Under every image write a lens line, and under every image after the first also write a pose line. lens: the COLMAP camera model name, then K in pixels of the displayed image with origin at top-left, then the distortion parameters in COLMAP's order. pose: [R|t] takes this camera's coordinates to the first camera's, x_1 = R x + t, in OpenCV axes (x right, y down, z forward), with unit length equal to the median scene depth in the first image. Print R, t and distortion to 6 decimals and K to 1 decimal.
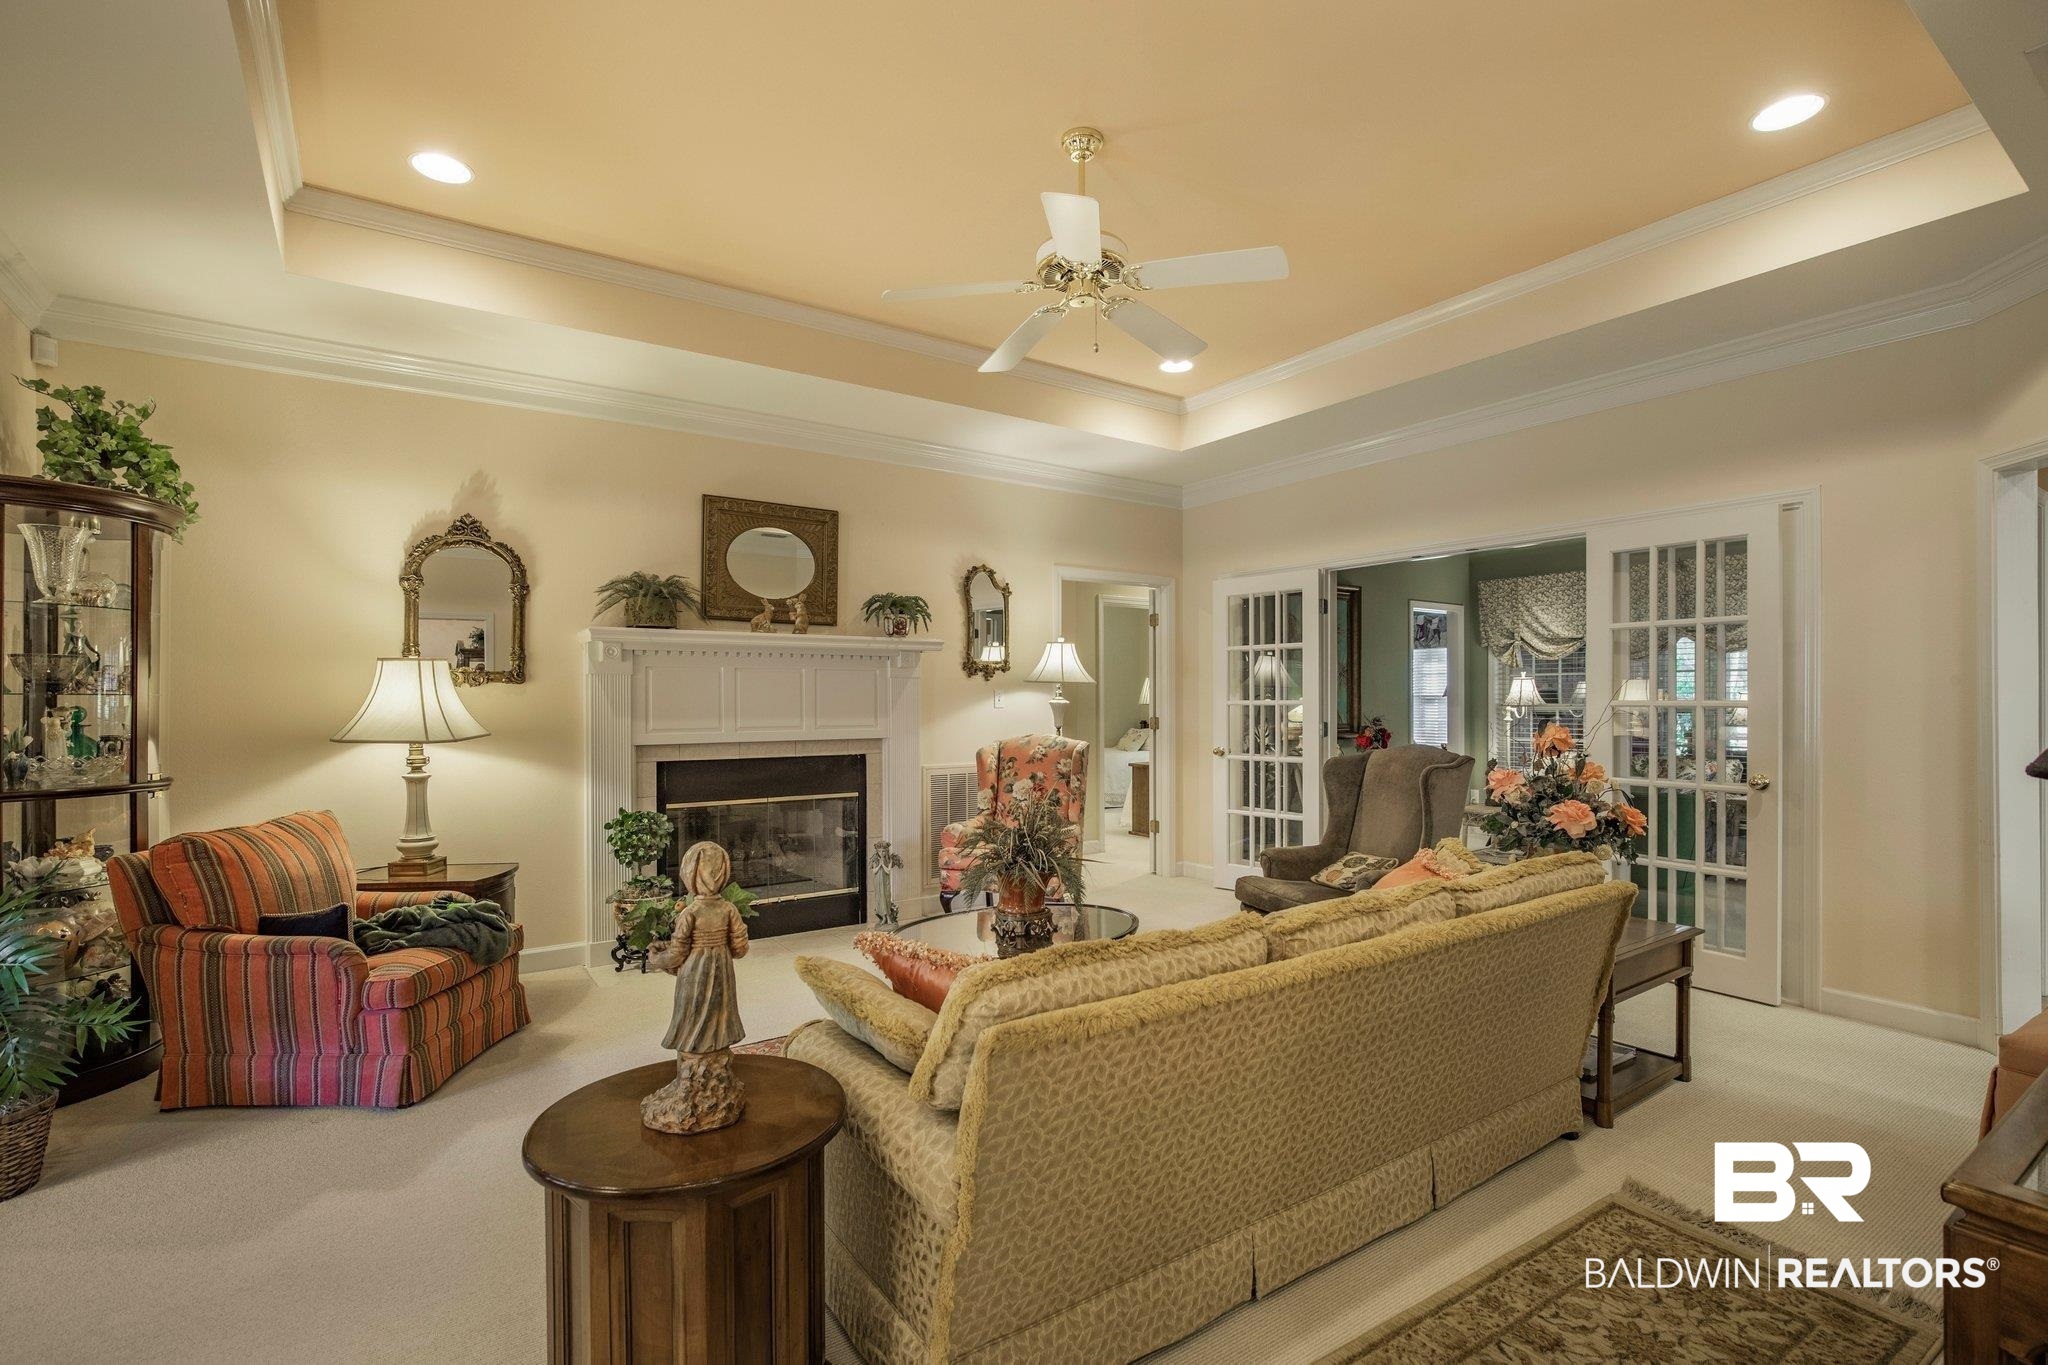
lens RADIAL K [[942.1, 0, 1028.7], [0, 942.1, 689.0], [0, 0, 1]] dist [-0.017000, 0.003692]
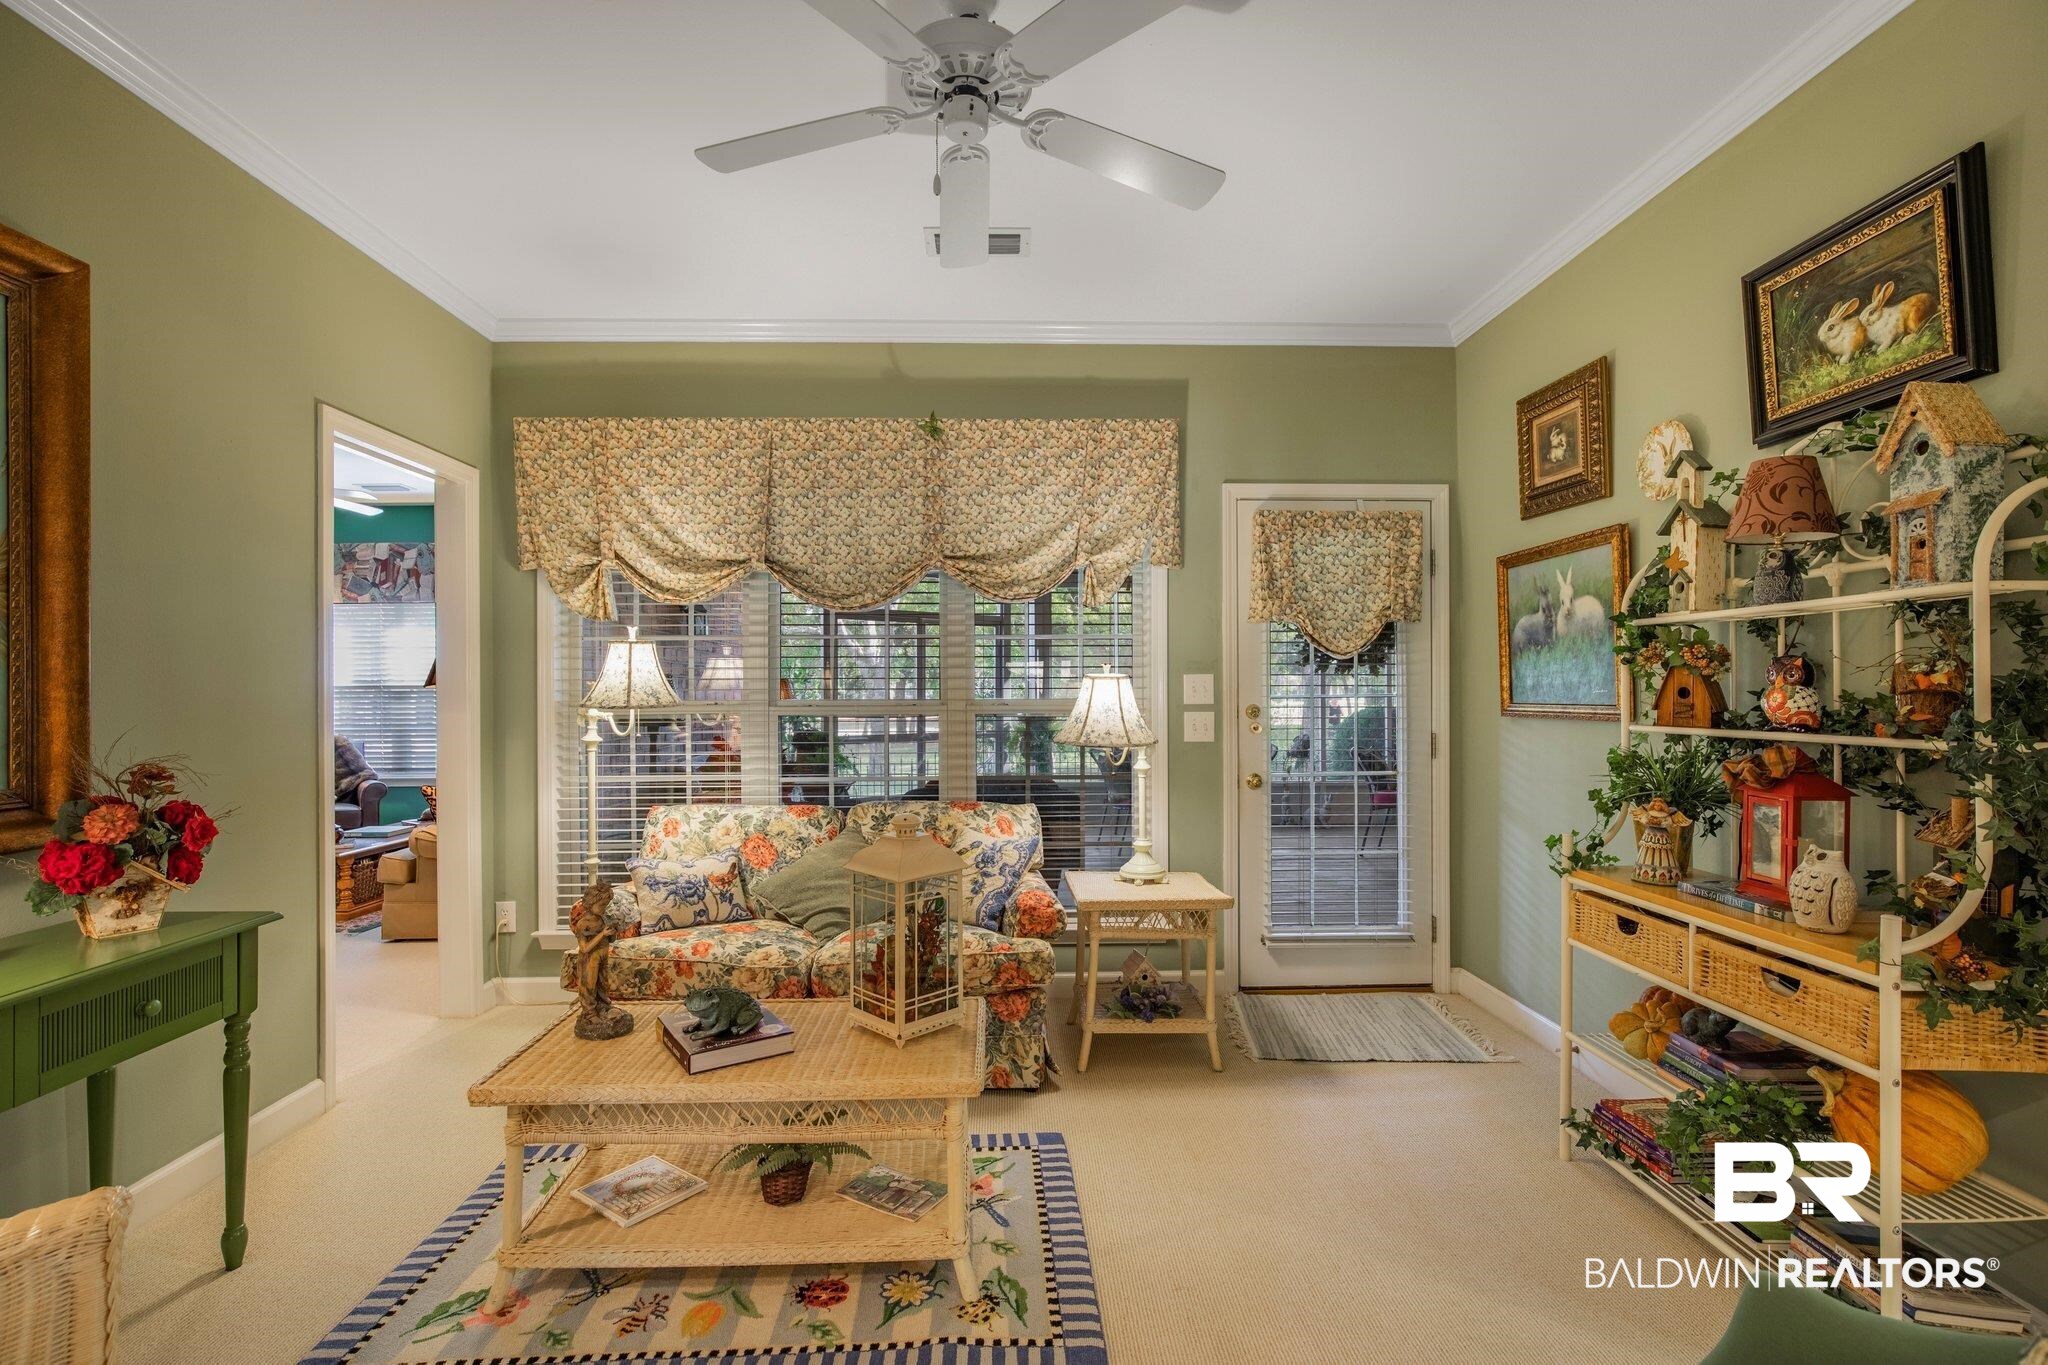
lens RADIAL K [[942.1, 0, 1033.6], [0, 942.1, 677.2], [0, 0, 1]] dist [-0.017000, 0.003692]
pose [[0.548303, 0.003178, 0.836274, 0.264756], [0.005631, 0.999956, -0.007491, 0.008681], [-0.836261, 0.008816, 0.548261, 0.597612]]
